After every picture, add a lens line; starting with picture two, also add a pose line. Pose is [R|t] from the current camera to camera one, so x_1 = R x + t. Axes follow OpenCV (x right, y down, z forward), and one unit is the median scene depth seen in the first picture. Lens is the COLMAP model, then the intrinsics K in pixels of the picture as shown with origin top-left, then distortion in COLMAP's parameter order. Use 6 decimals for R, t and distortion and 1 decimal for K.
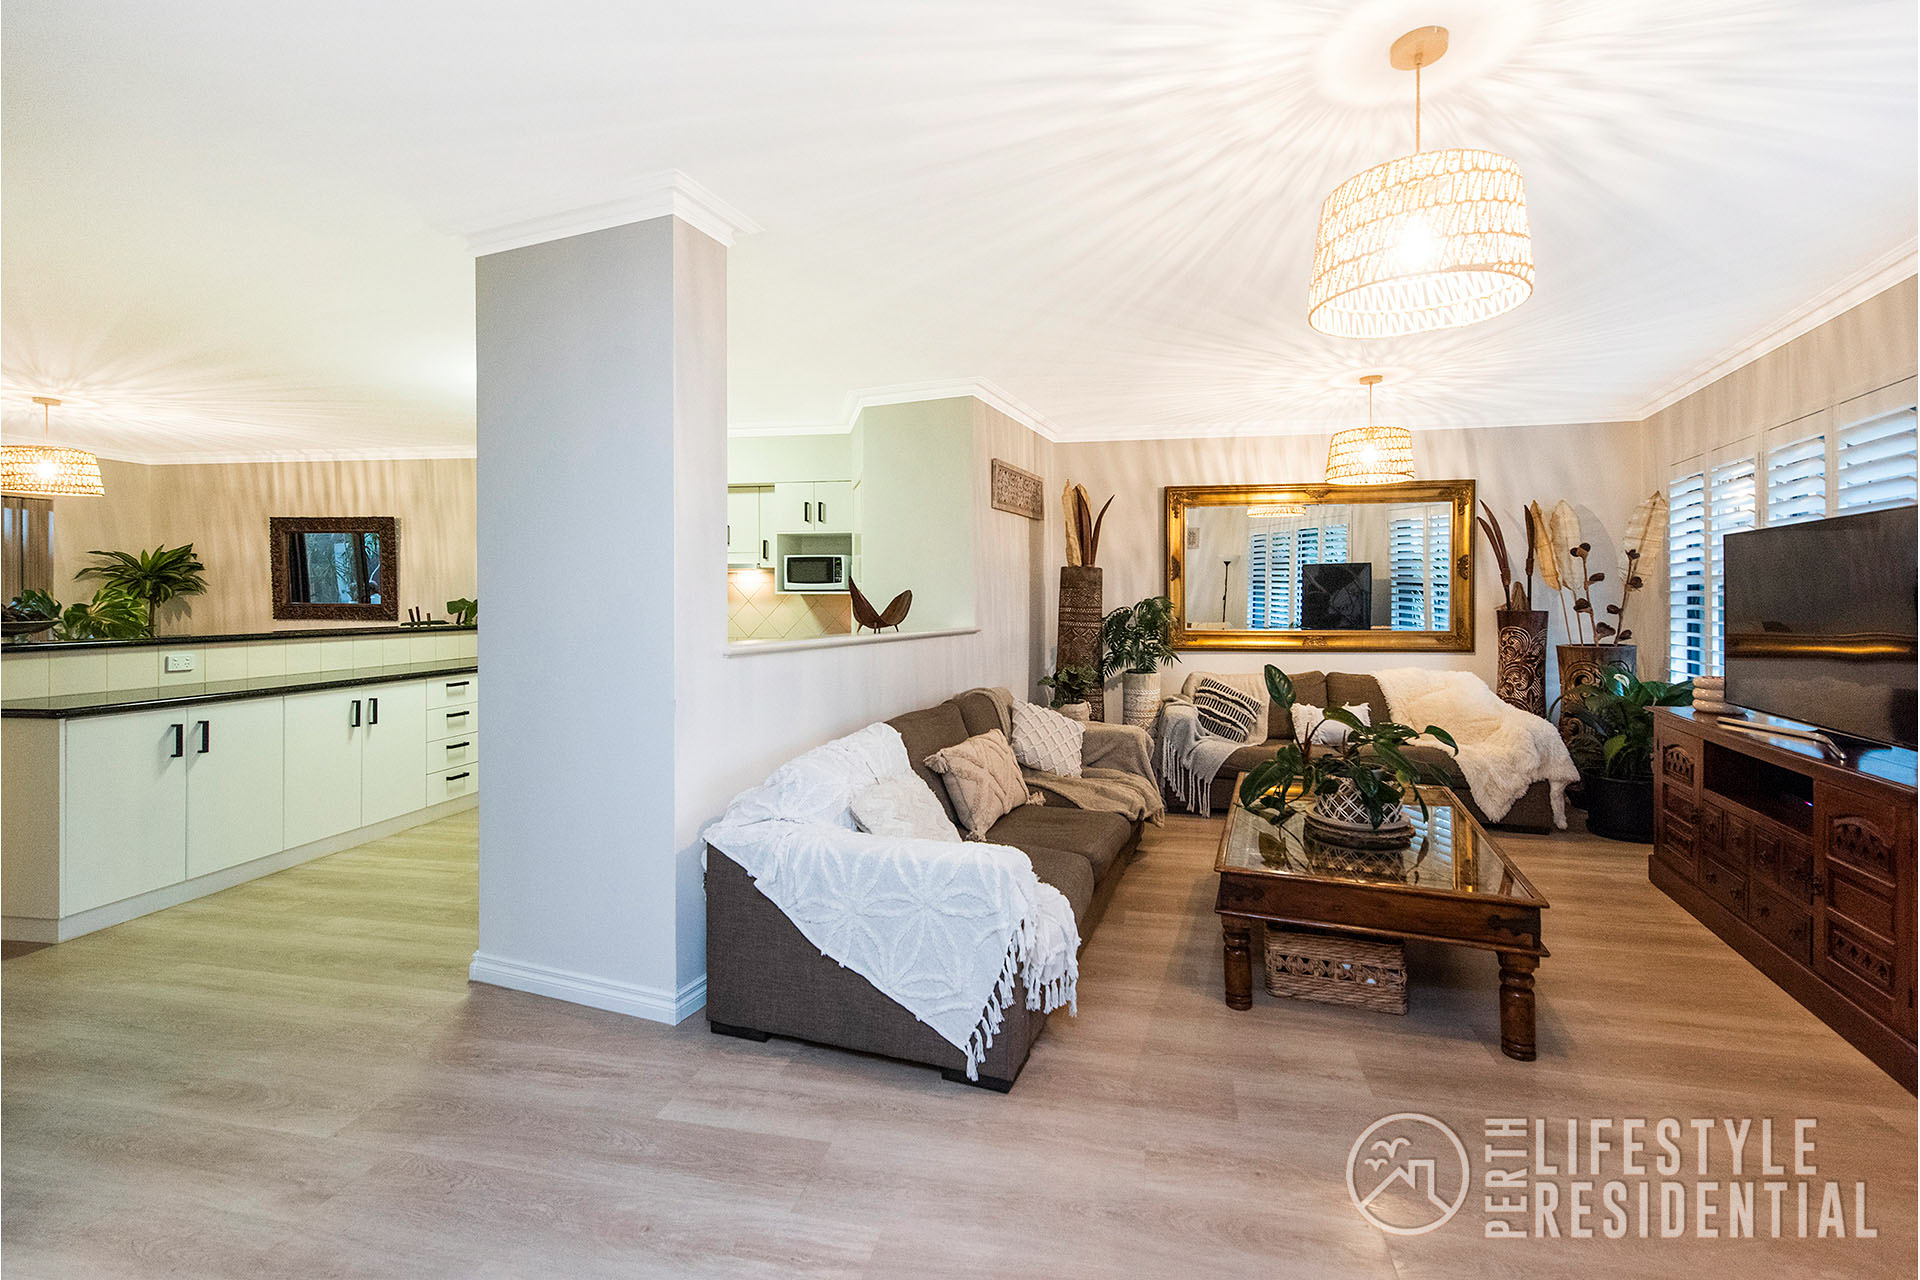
lens RADIAL K [[838.9, 0, 1000.8], [0, 838.9, 587.8], [0, 0, 1]] dist [0.003654, 0.000502]
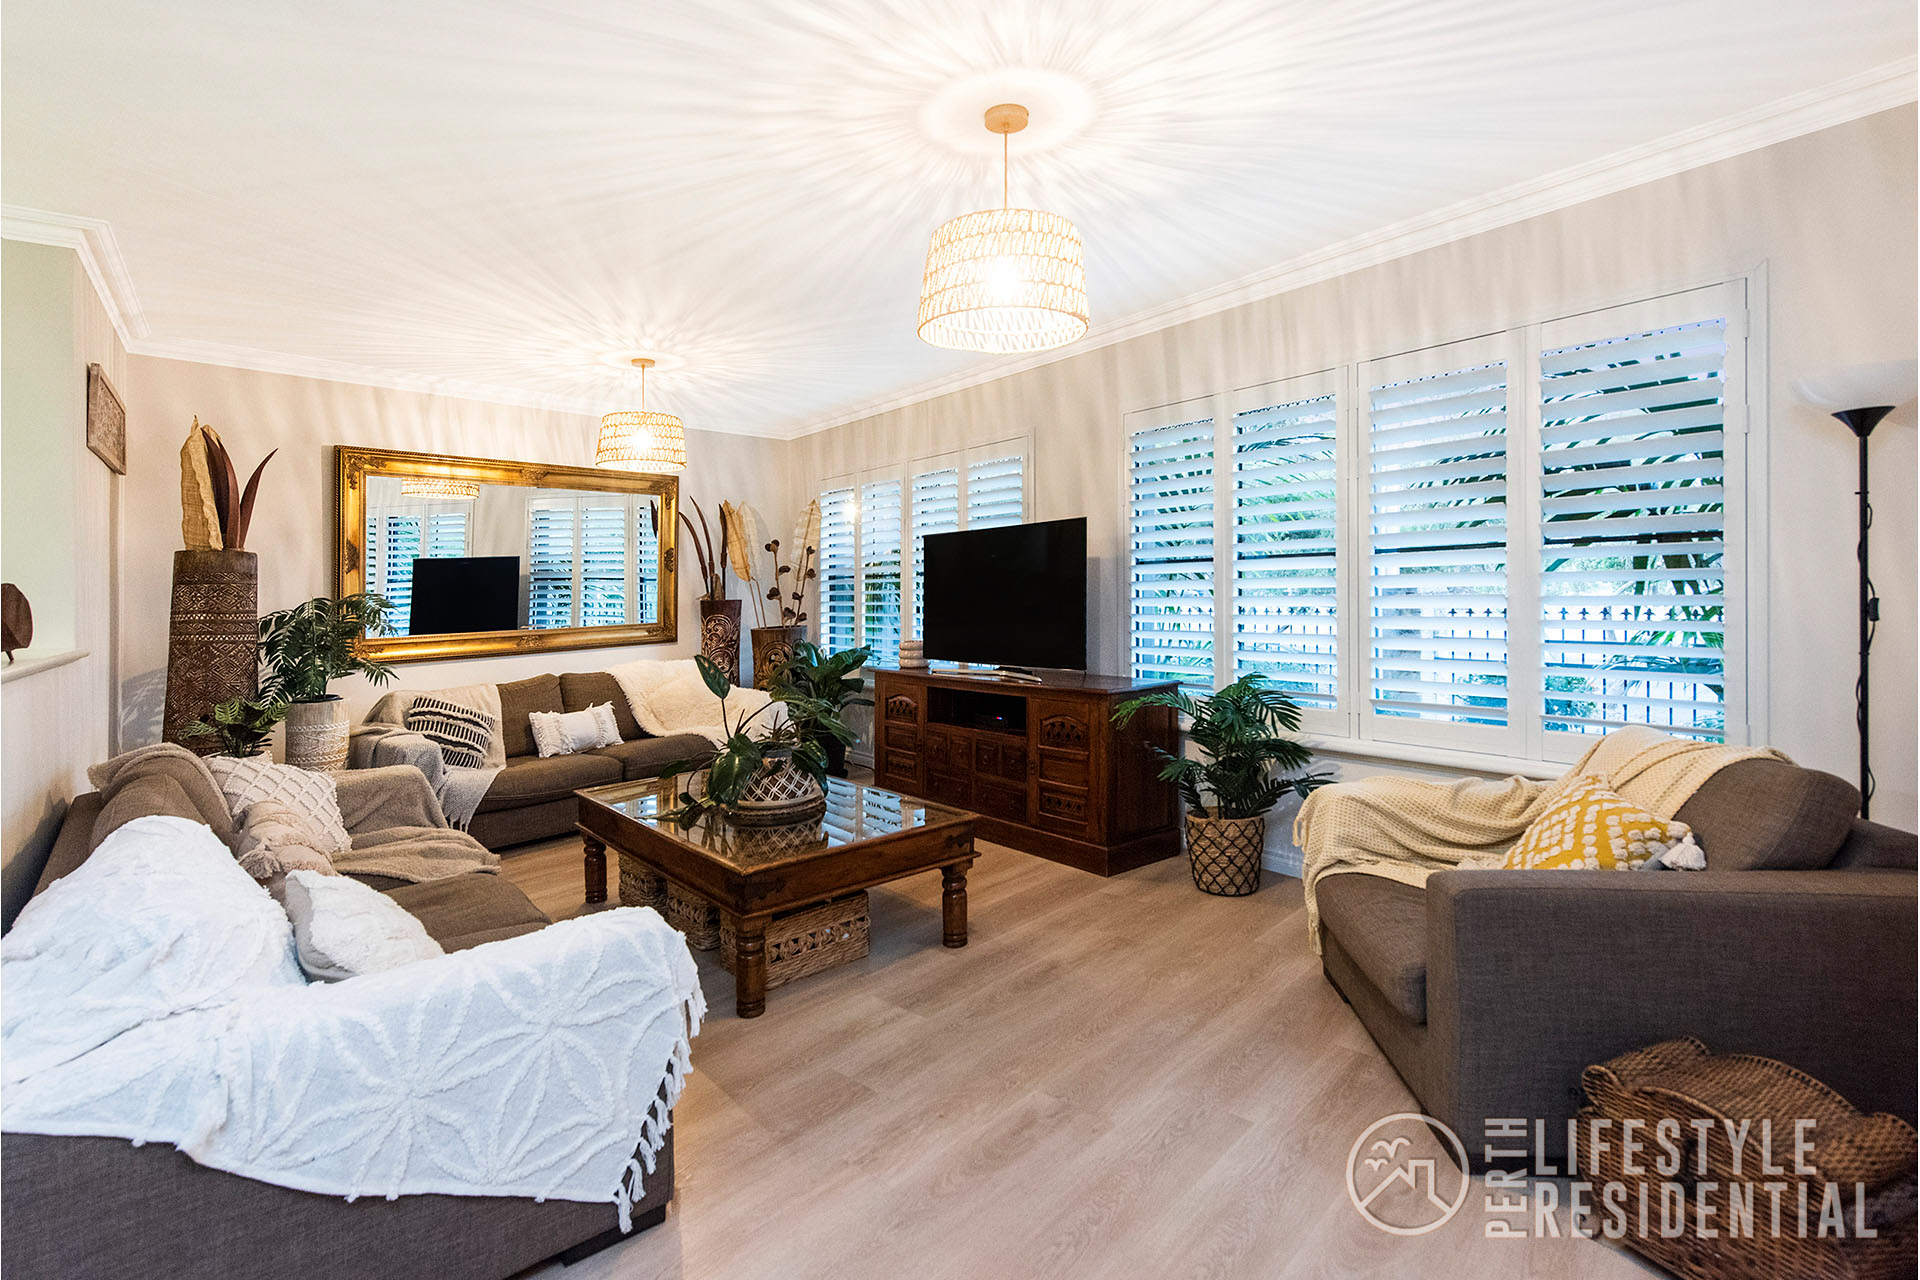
lens RADIAL K [[896.1, 0, 961.3], [0, 896.1, 588.2], [0, 0, 1]] dist [0.010890, -0.001648]
pose [[0.505899, -0.013539, 0.862486, -0.228318], [0.015497, 0.999858, 0.006605, 0.008860], [-0.862453, 0.010025, 0.506037, 0.140037]]
